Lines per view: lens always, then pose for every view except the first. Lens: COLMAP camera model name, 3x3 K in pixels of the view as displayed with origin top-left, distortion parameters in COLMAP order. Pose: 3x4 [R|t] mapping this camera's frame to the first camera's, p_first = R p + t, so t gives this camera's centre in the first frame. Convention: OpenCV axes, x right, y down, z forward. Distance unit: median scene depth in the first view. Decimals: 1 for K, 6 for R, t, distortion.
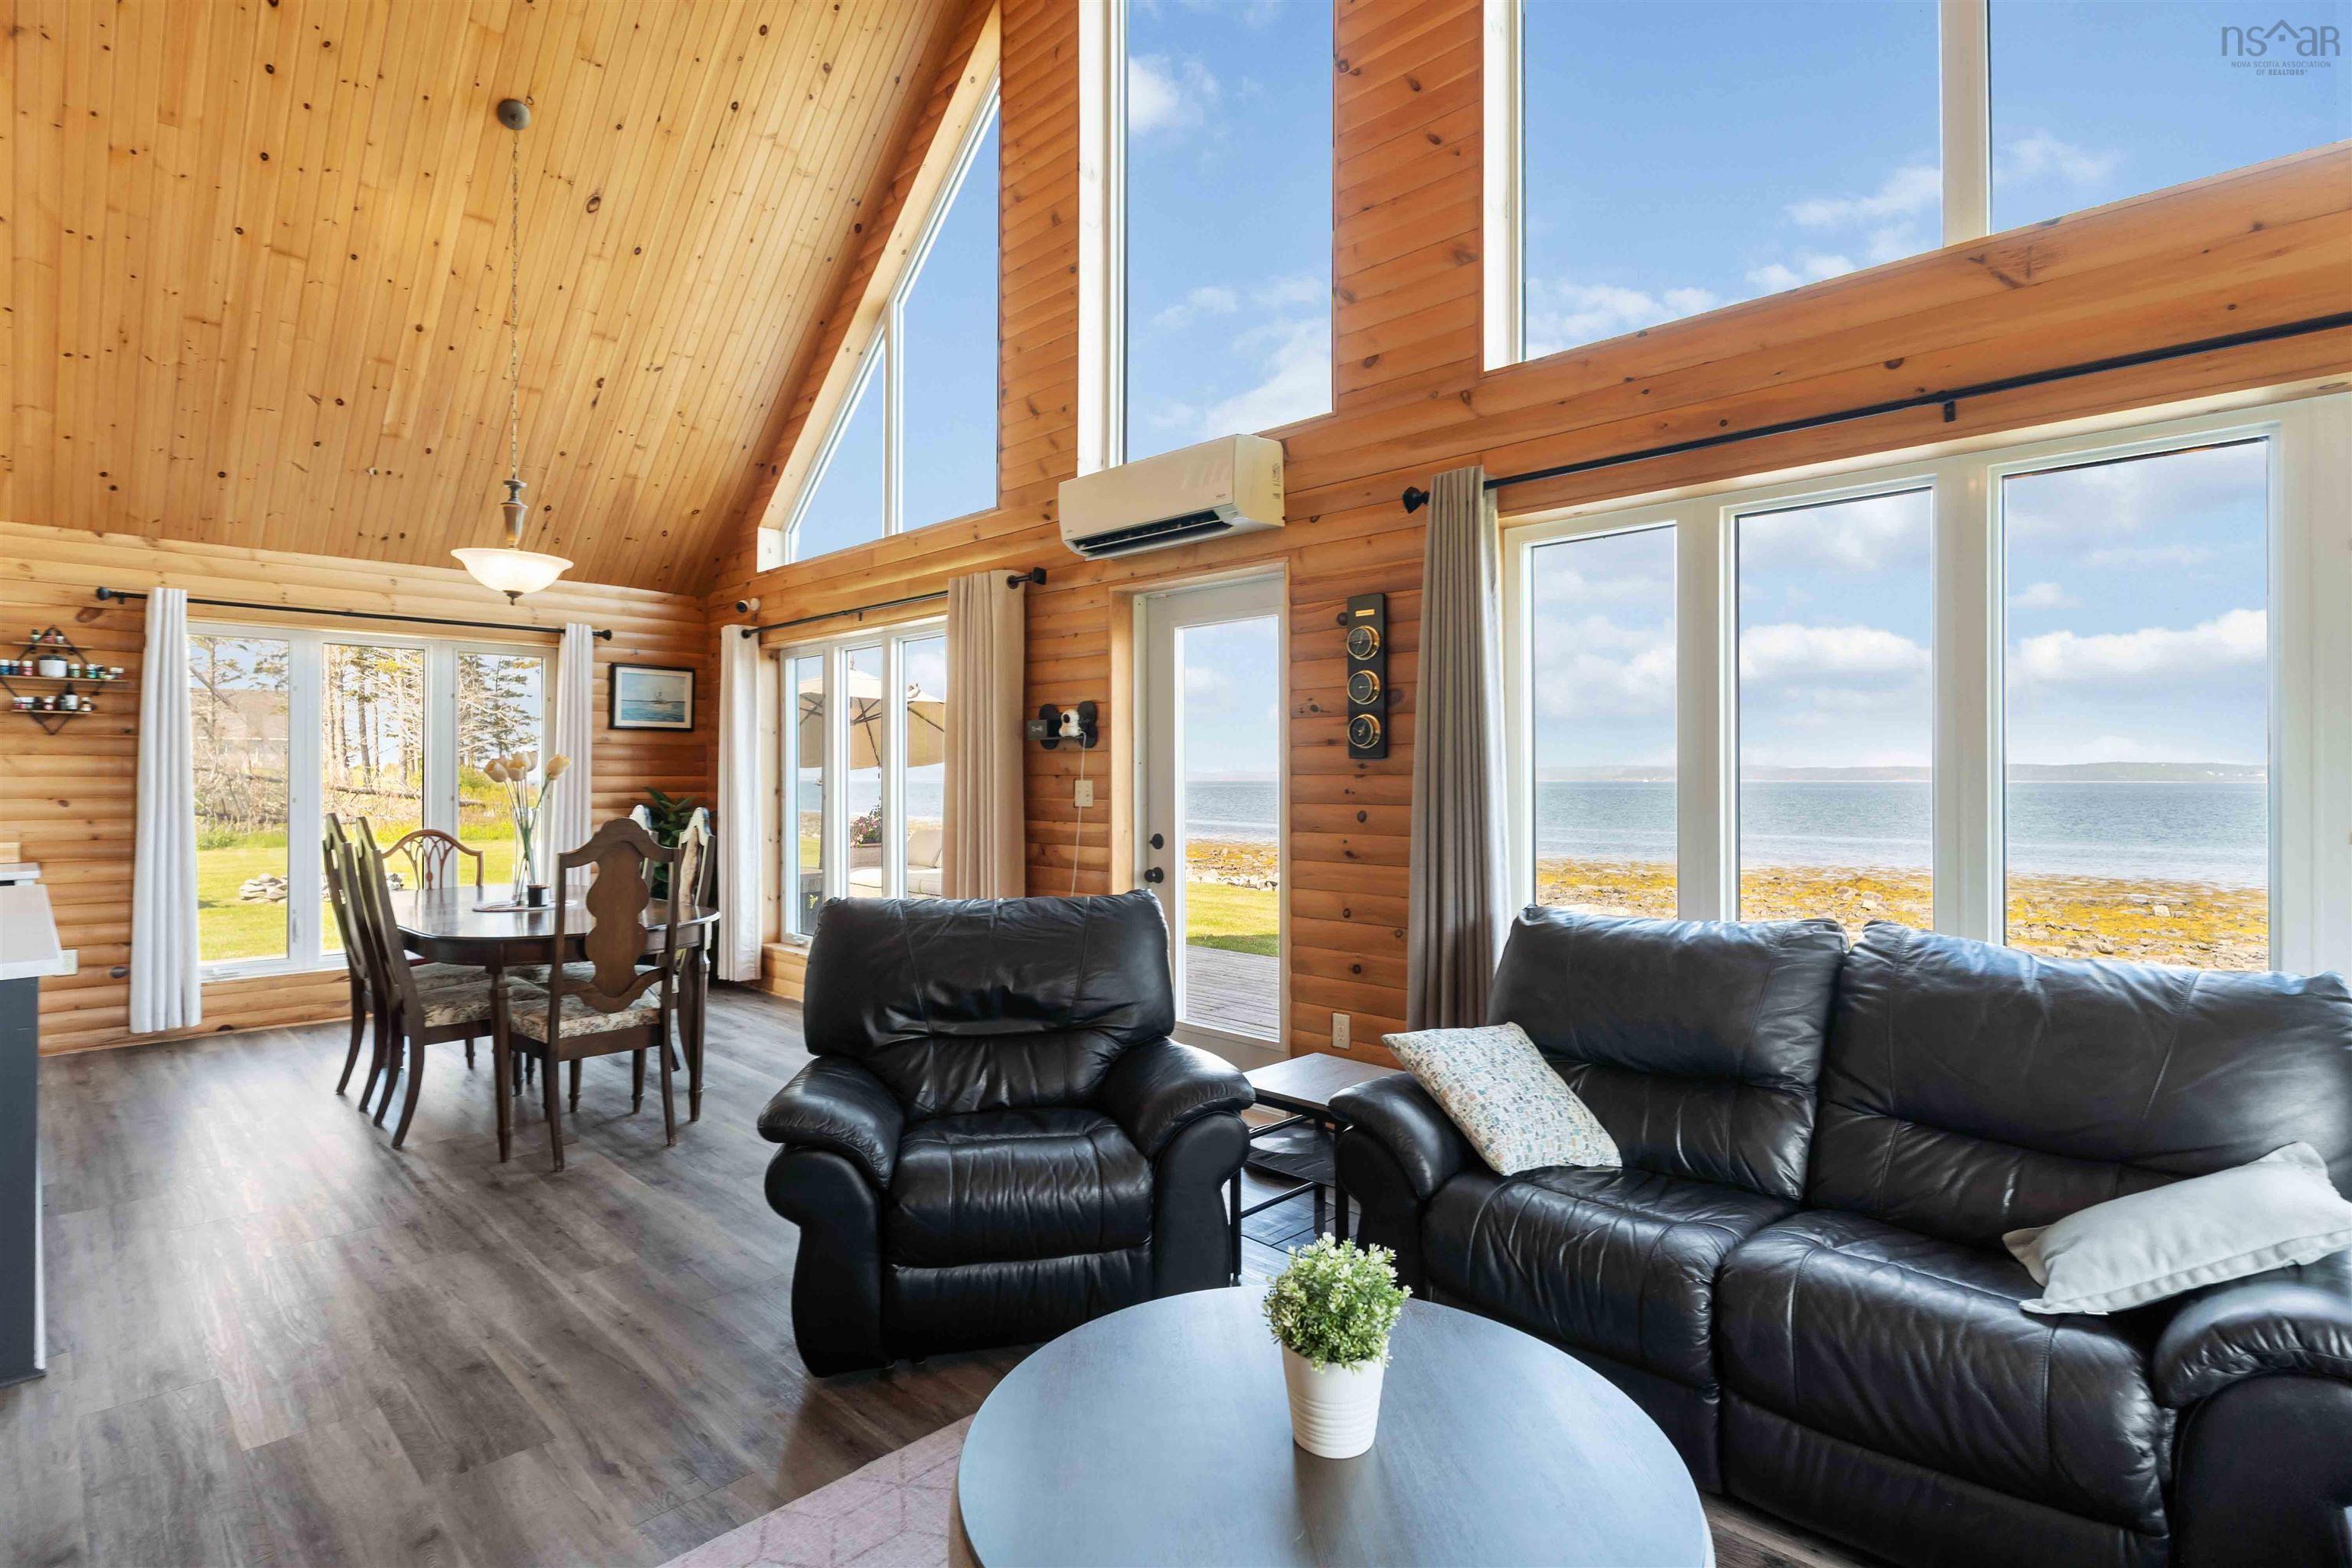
lens RADIAL K [[1143.1, 0, 1189.9], [0, 1143.1, 769.6], [0, 0, 1]] dist [0.003190, -0.003246]
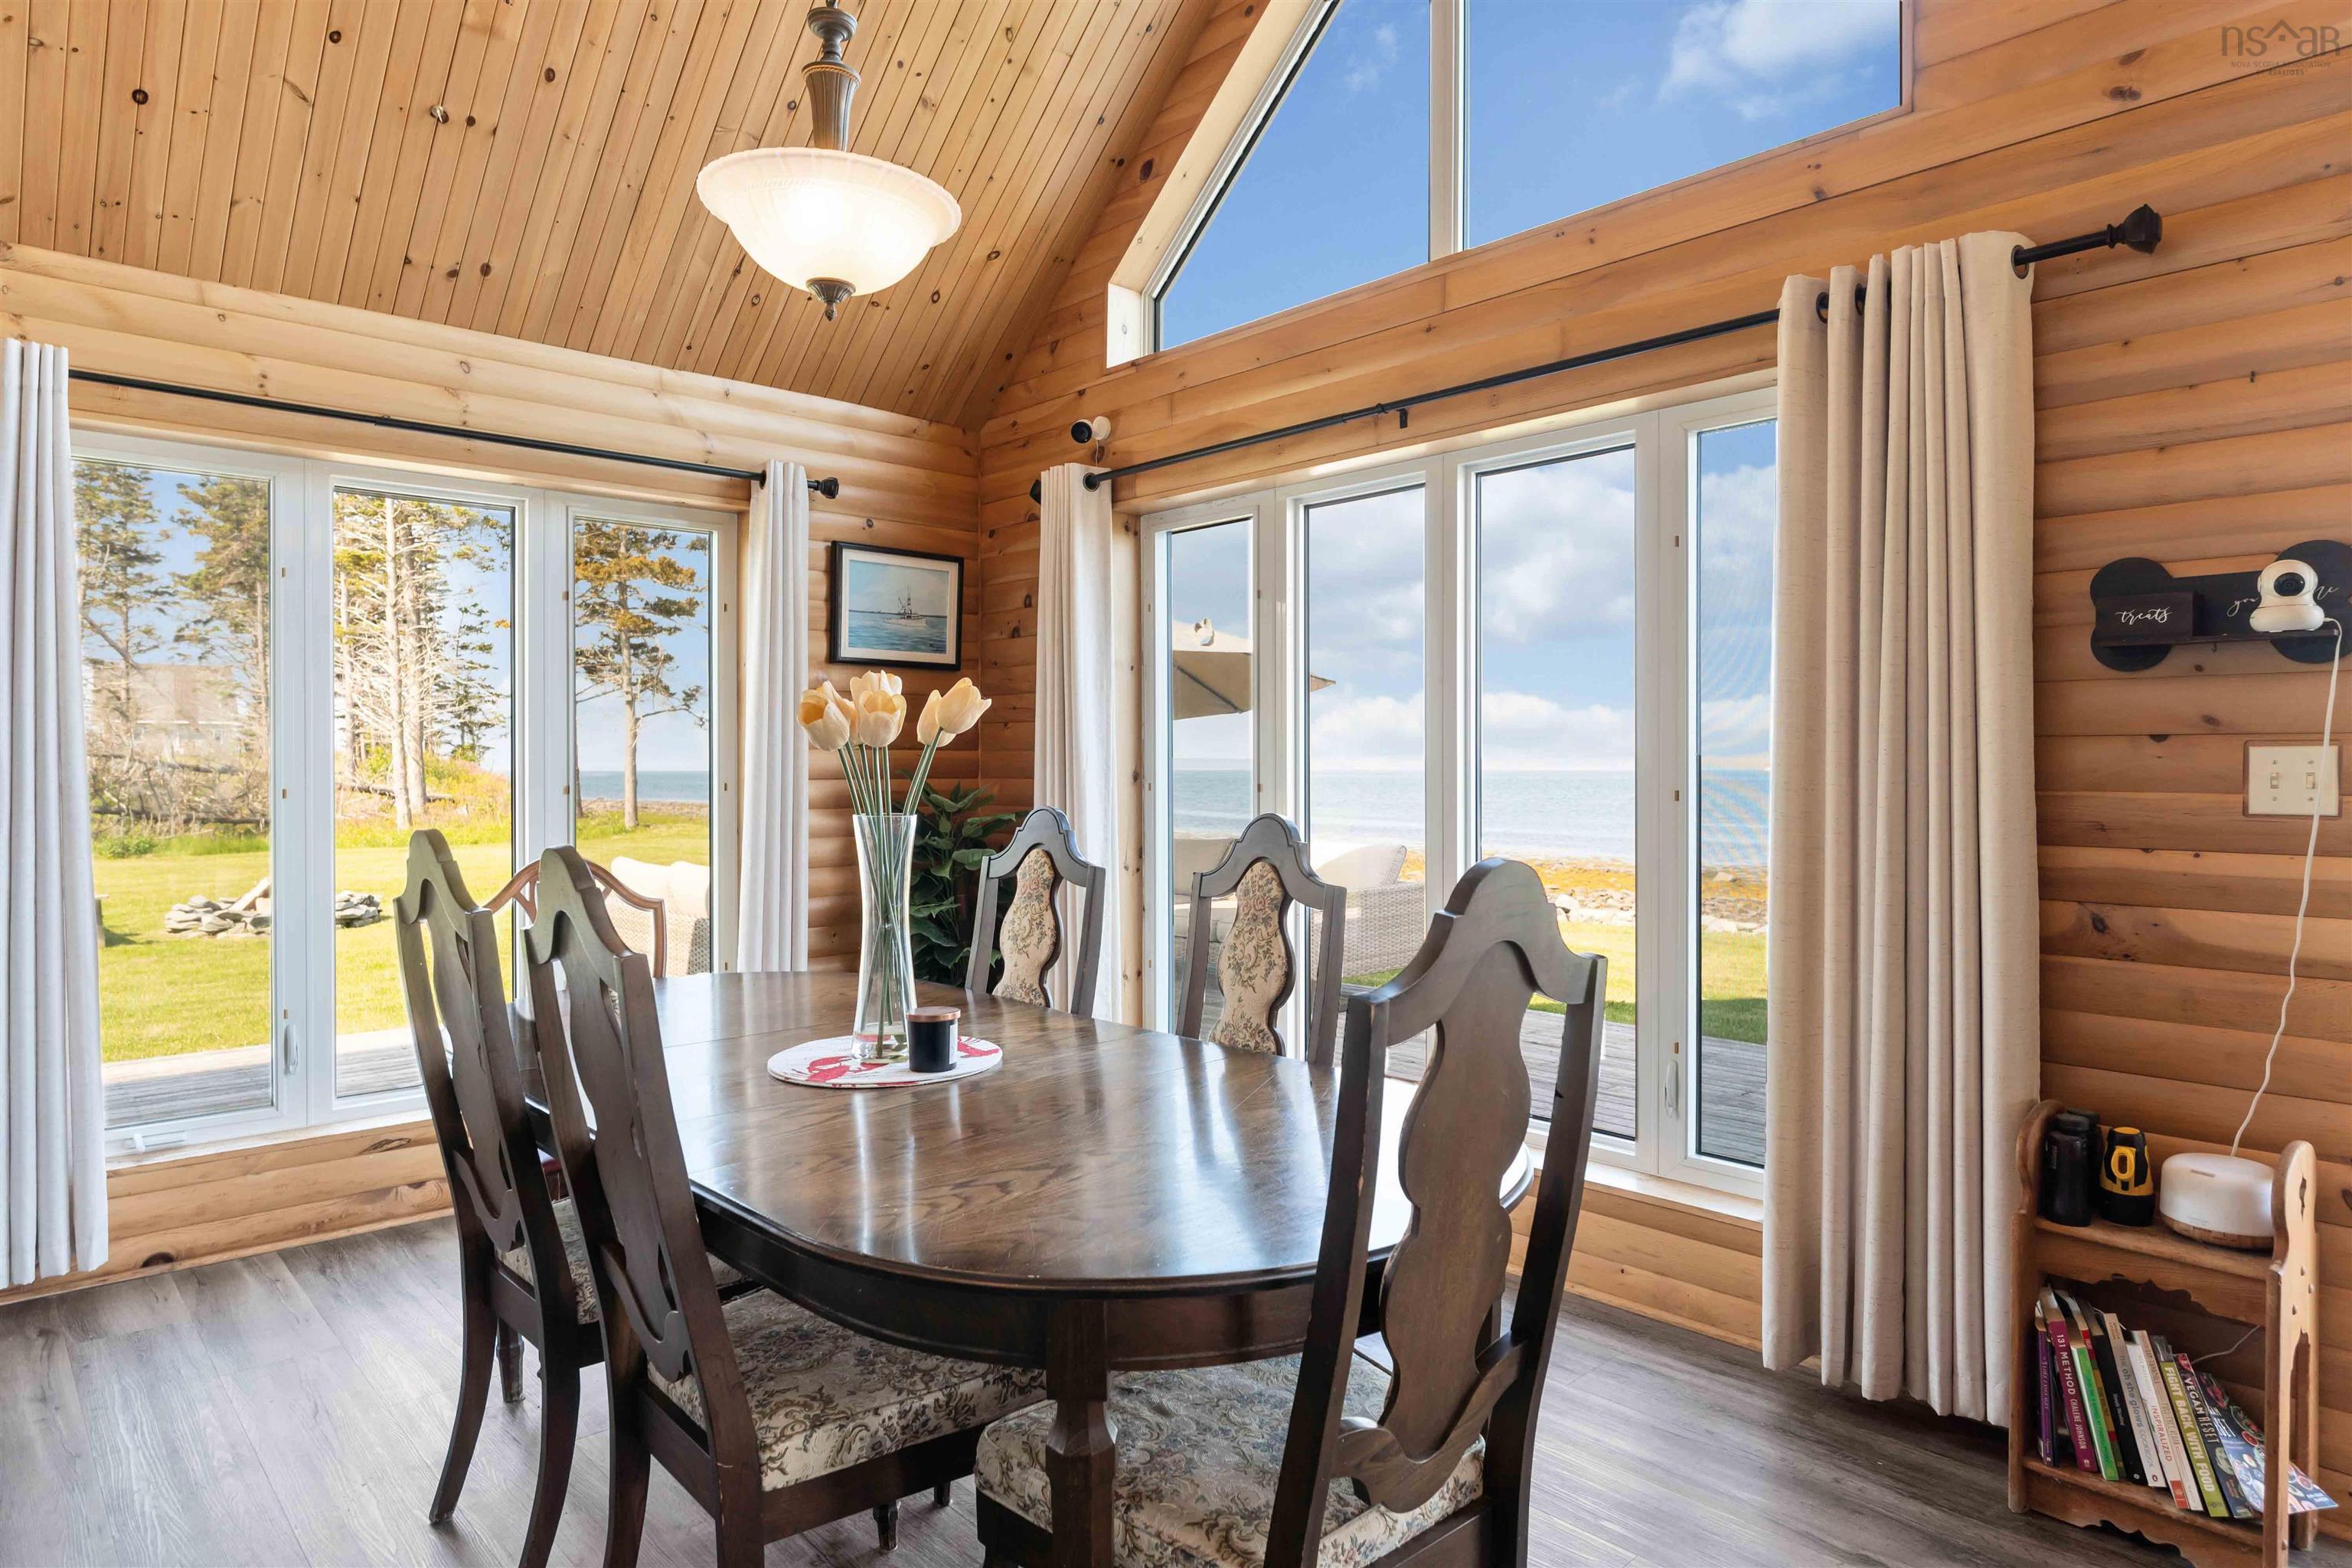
lens RADIAL K [[1352.2, 0, 1185.2], [0, 1352.2, 778.2], [0, 0, 1]] dist [-0.011261, 0.005757]
pose [[0.999162, 0.000417, -0.040934, -0.393841], [0.000171, 0.999897, 0.014366, 0.012014], [0.040936, -0.014361, 0.999059, 0.461092]]
